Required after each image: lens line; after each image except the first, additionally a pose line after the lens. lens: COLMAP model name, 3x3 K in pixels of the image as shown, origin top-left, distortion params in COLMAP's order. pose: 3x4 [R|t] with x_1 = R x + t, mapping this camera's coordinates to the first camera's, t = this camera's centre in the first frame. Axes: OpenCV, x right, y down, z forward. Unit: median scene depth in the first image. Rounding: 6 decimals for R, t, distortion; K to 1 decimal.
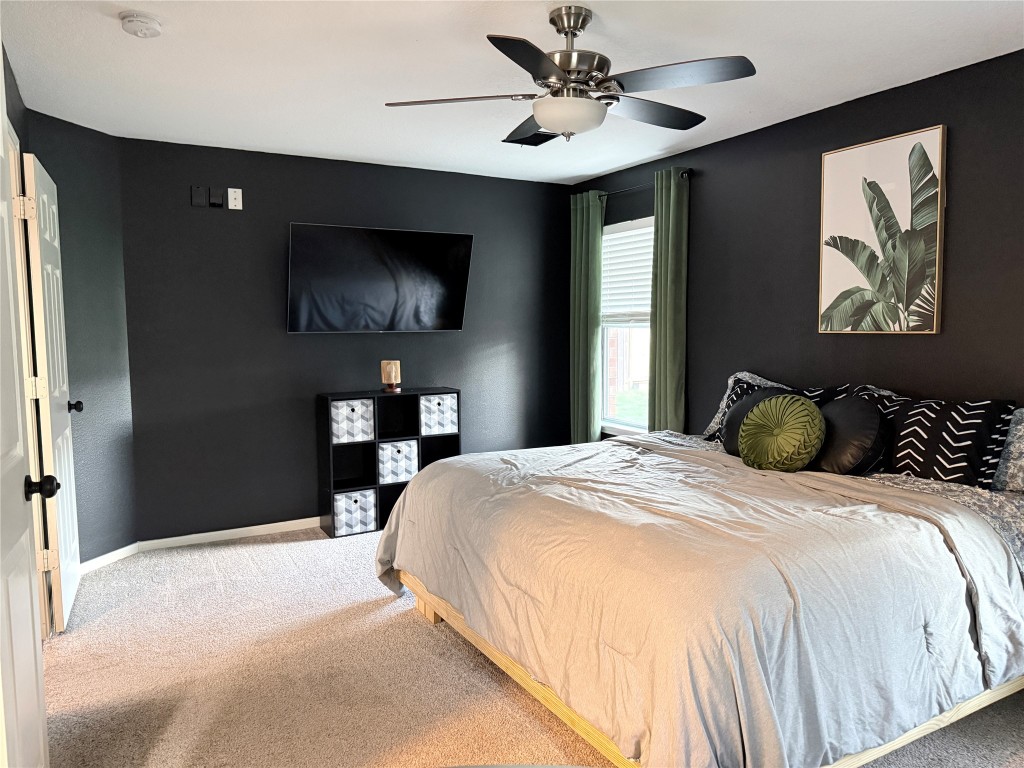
lens RADIAL K [[726.2, 0, 516.9], [0, 726.2, 382.5], [0, 0, 1]] dist [0.033752, -0.004439]
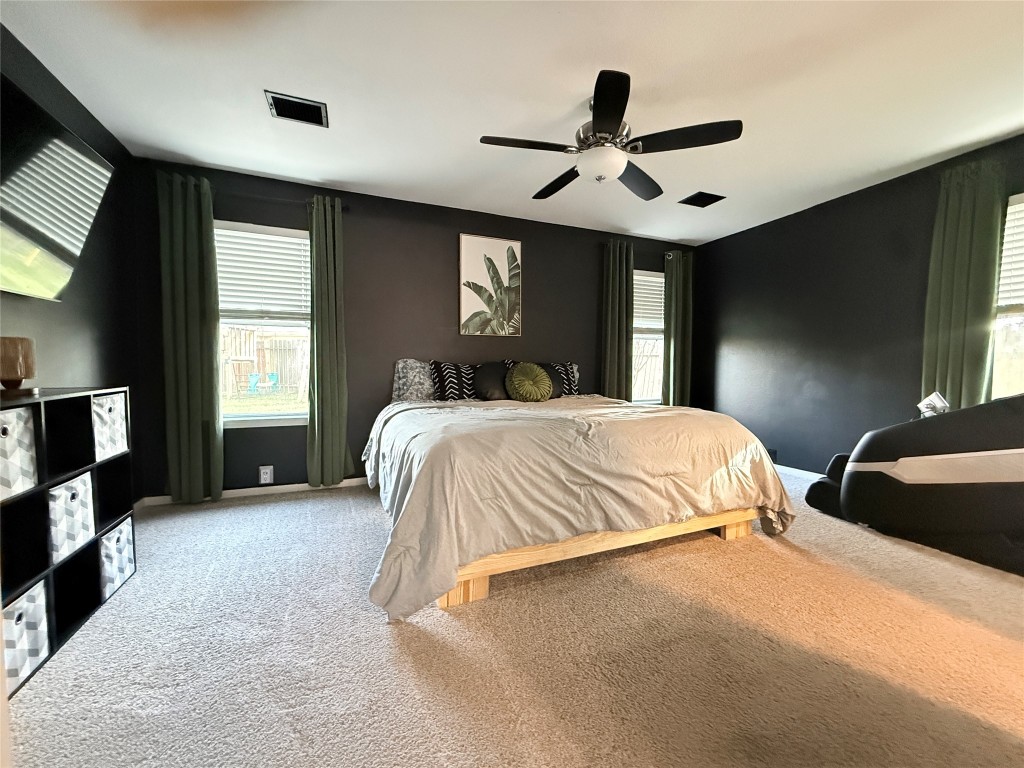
lens RADIAL K [[408.0, 0, 508.7], [0, 408.0, 382.2], [0, 0, 1]] dist [-0.001654, 0.000426]
pose [[0.113875, -0.035760, 0.992851, -0.593082], [0.077251, 0.996645, 0.027036, 0.031297], [-0.990487, 0.073620, 0.116255, 0.831597]]
